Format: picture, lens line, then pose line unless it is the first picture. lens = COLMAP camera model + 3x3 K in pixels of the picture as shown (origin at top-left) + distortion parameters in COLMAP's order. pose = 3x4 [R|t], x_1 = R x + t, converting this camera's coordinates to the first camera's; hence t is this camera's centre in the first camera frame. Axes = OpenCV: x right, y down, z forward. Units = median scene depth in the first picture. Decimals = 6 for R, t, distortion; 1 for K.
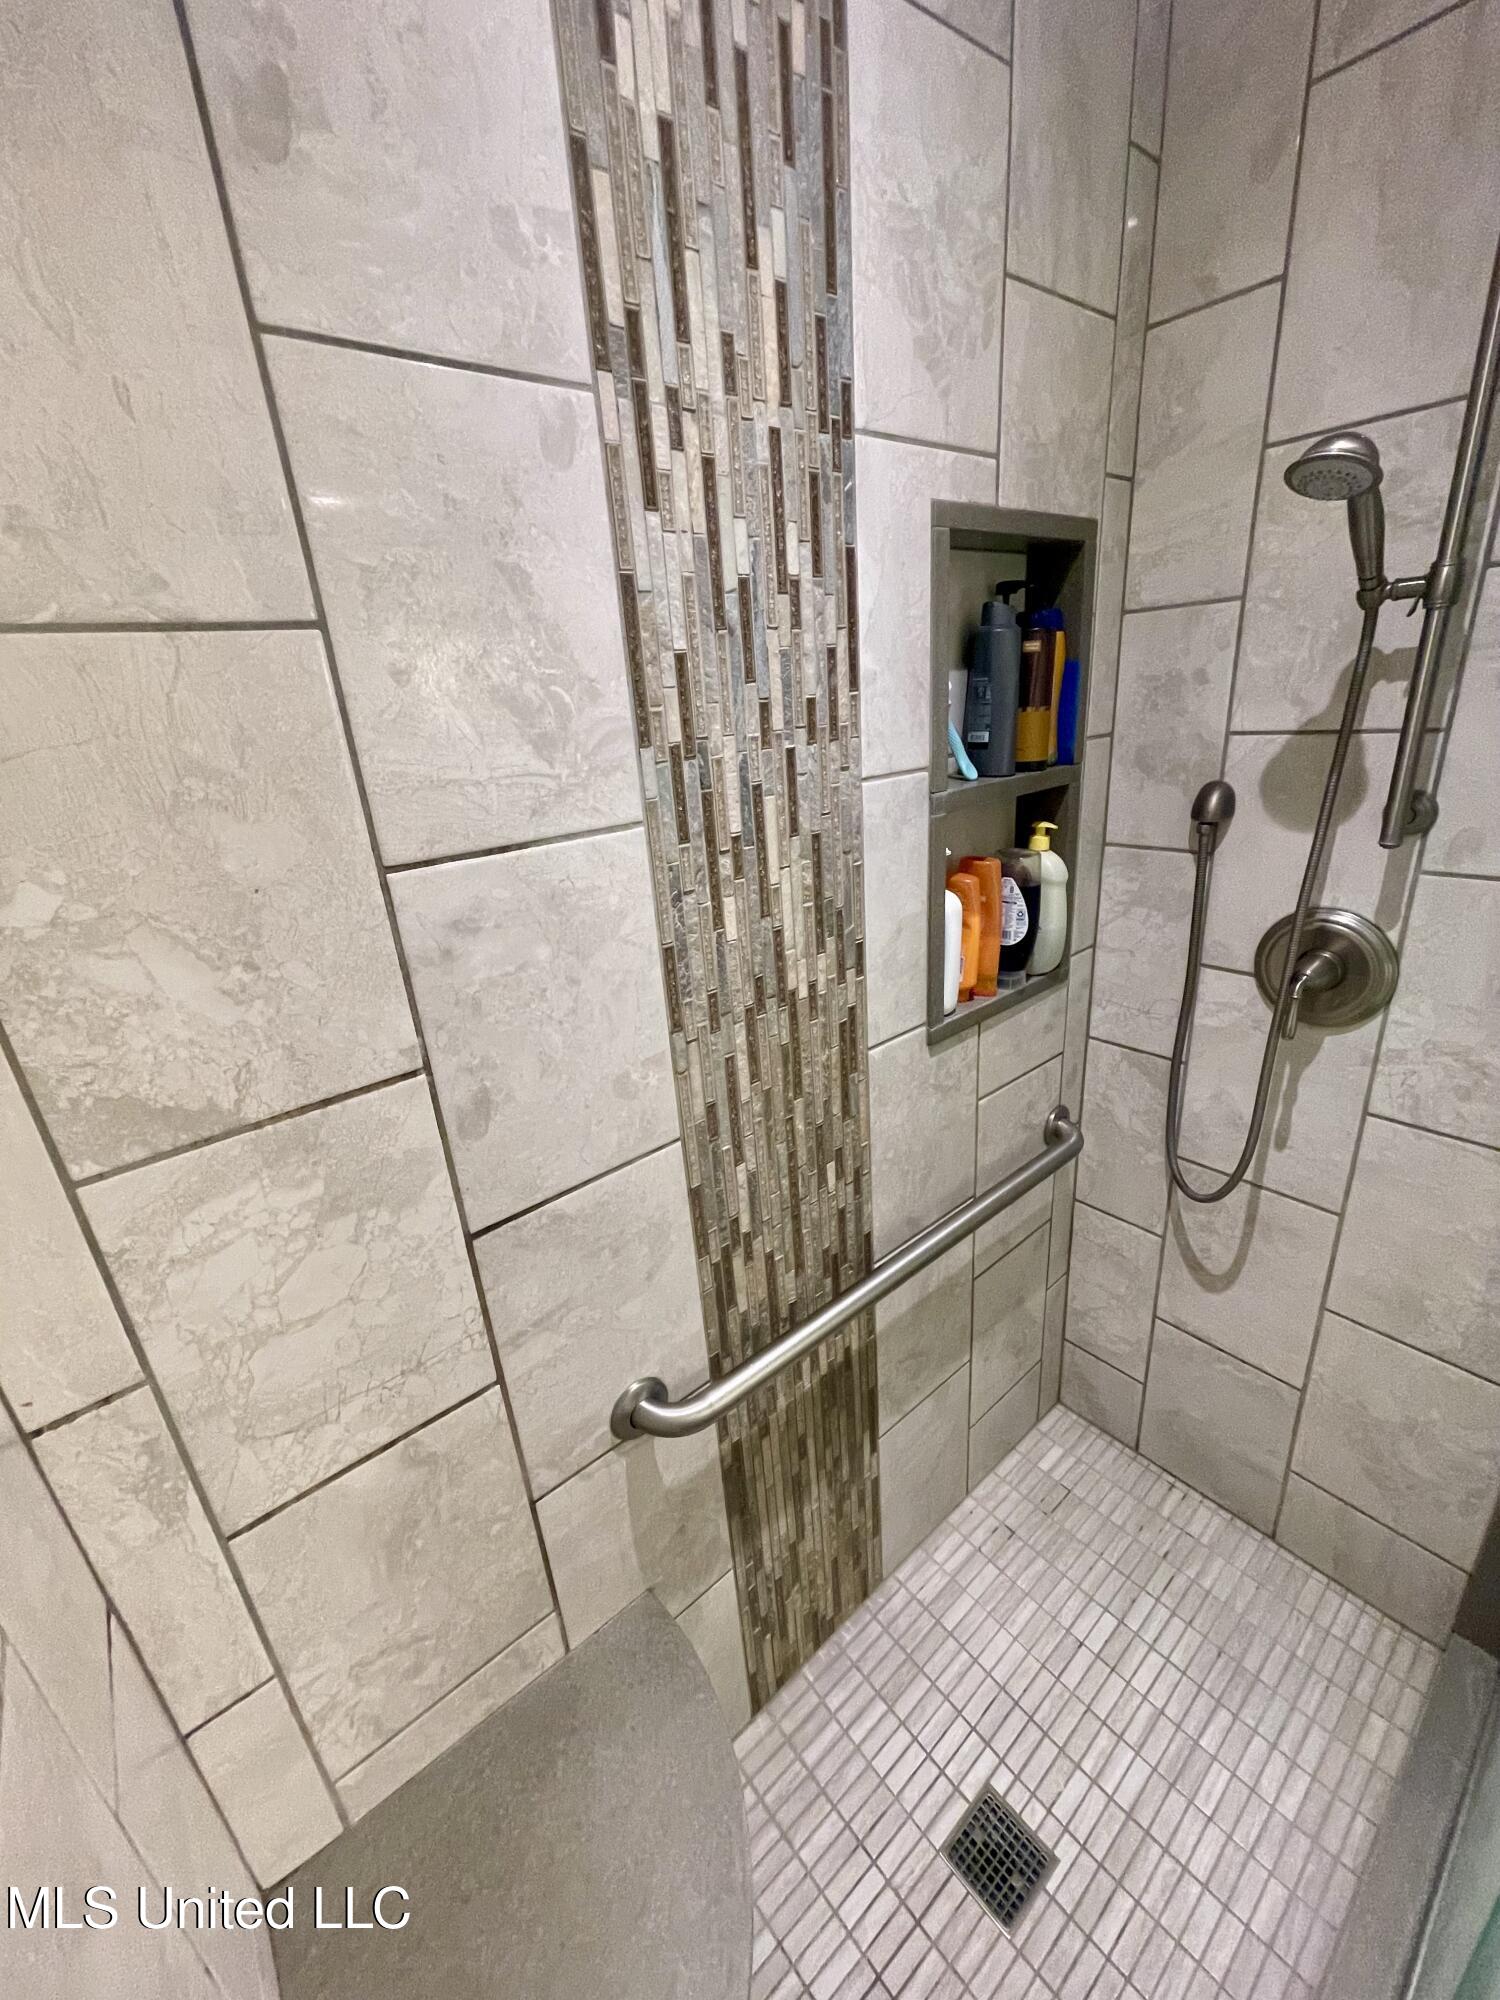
lens RADIAL K [[817.4, 0, 753.0], [0, 817.4, 1000.9], [0, 0, 1]] dist [-0.001499, 0.000461]
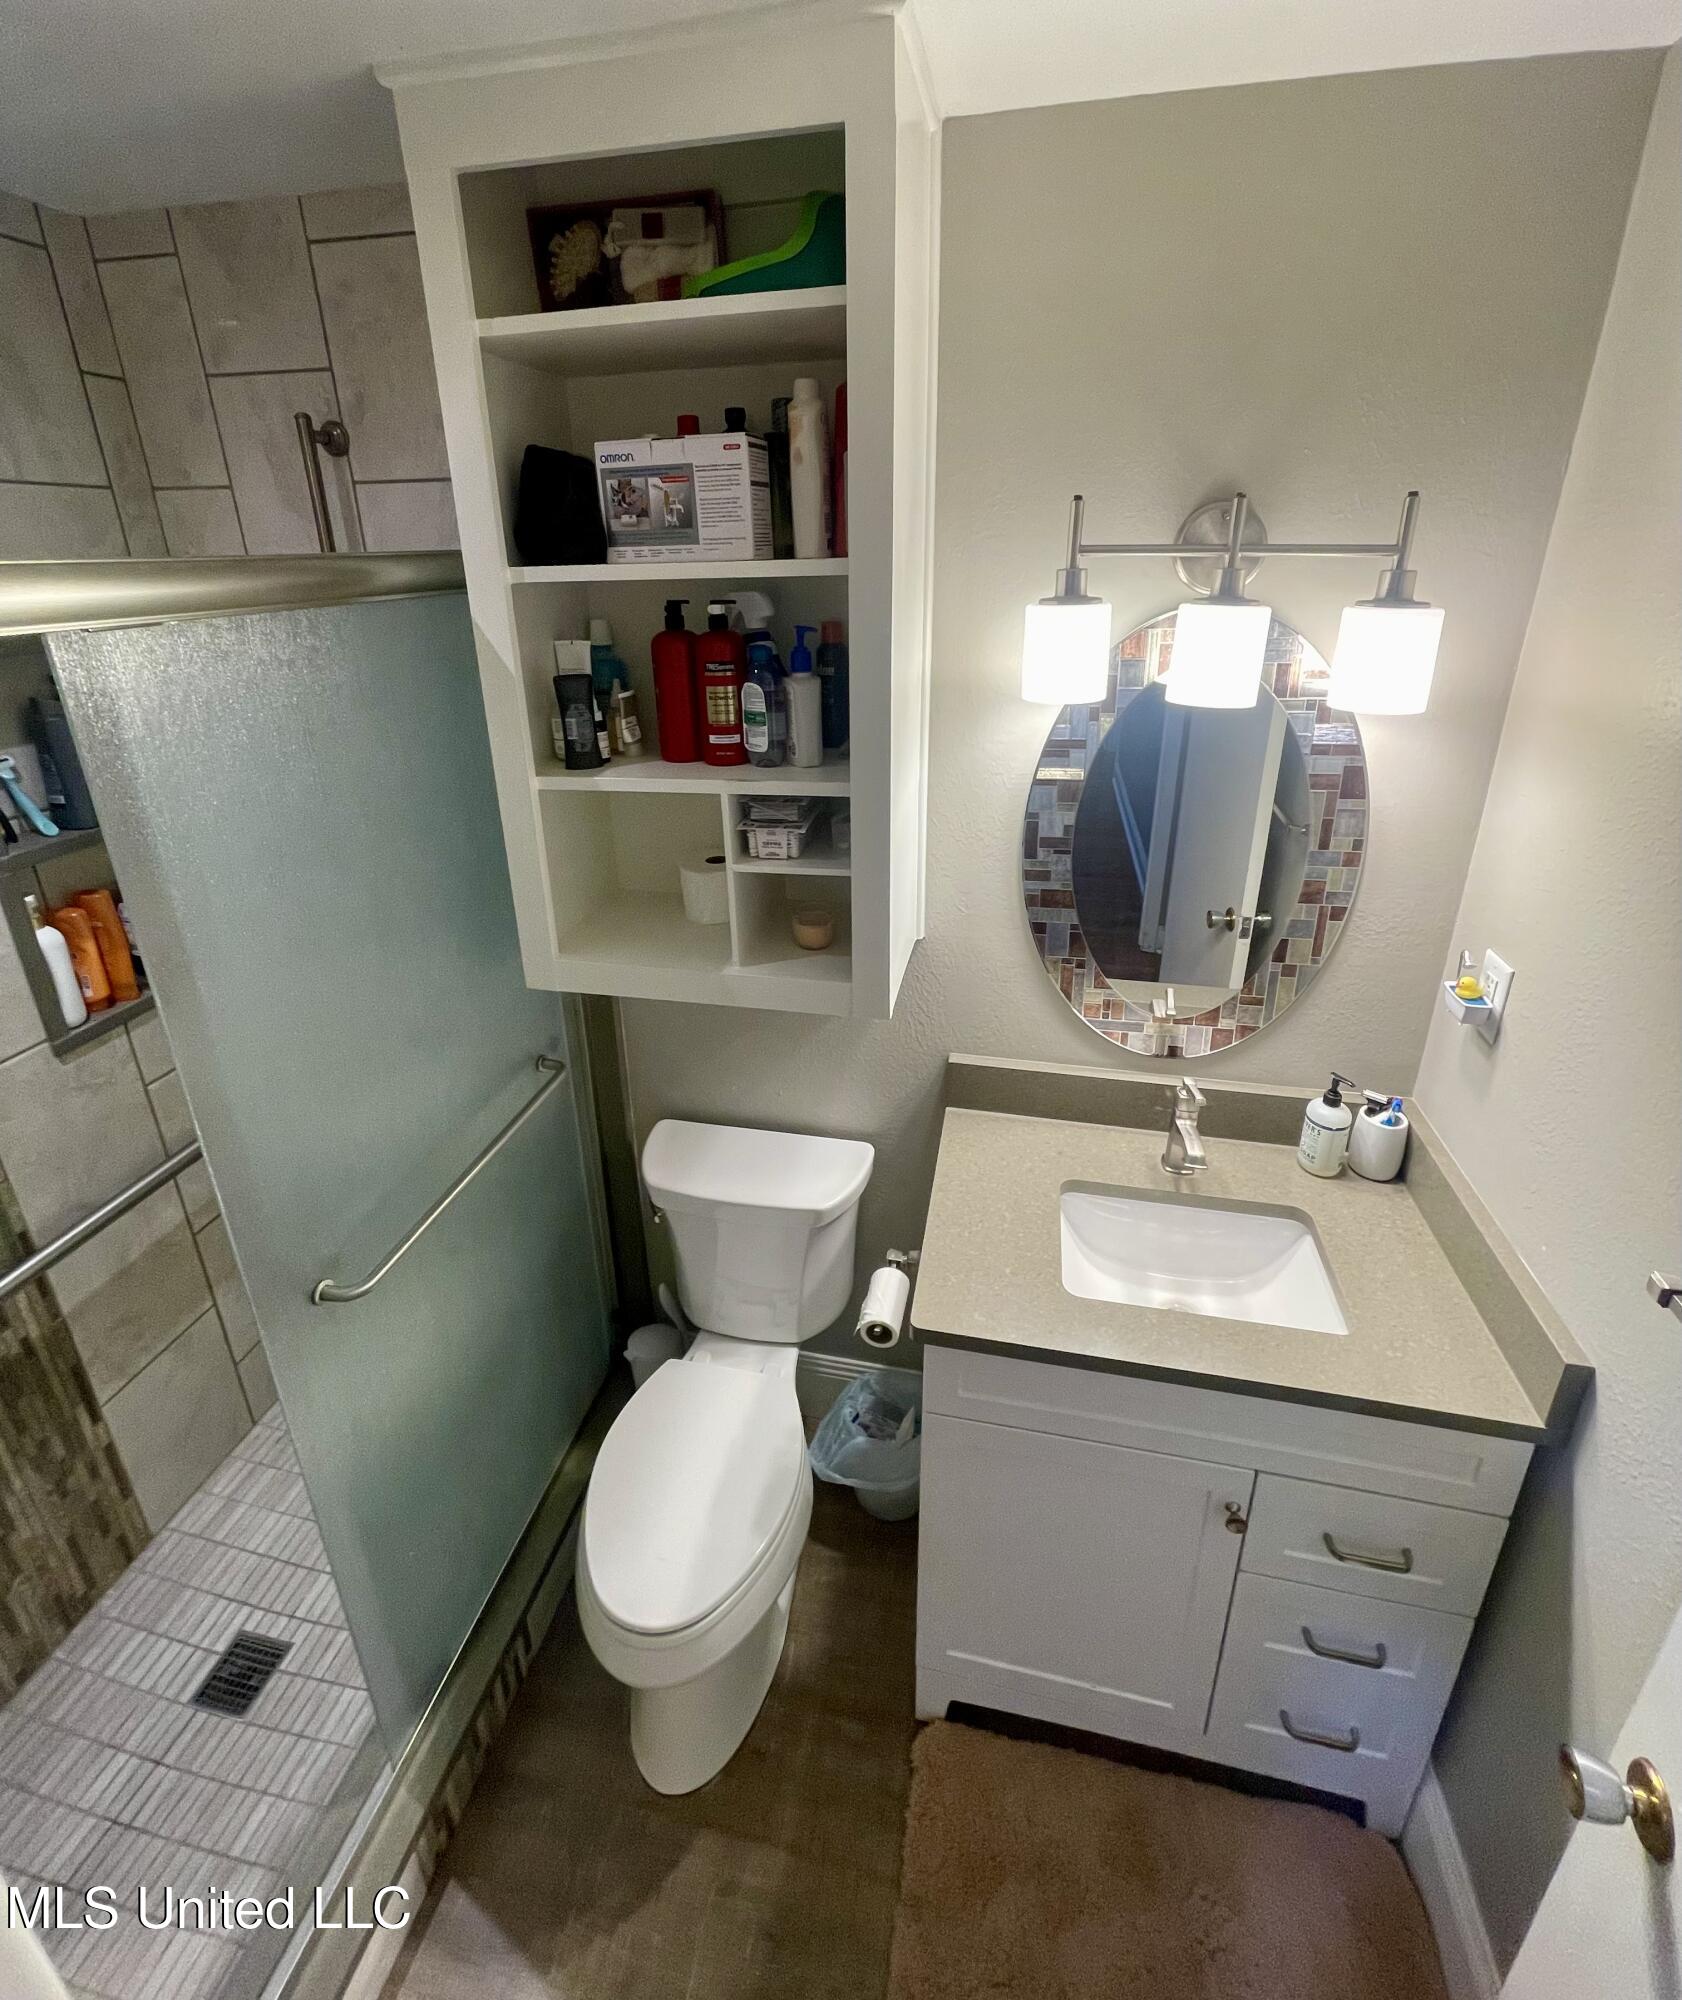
lens RADIAL K [[906.2, 0, 843.5], [0, 906.2, 873.7], [0, 0, 1]] dist [0.002824, -0.000208]
pose [[0.781996, -0.153105, 0.604186, 0.348522], [0.181130, 0.983349, 0.014753, -0.019028], [-0.596385, 0.097900, 0.796706, -0.750261]]
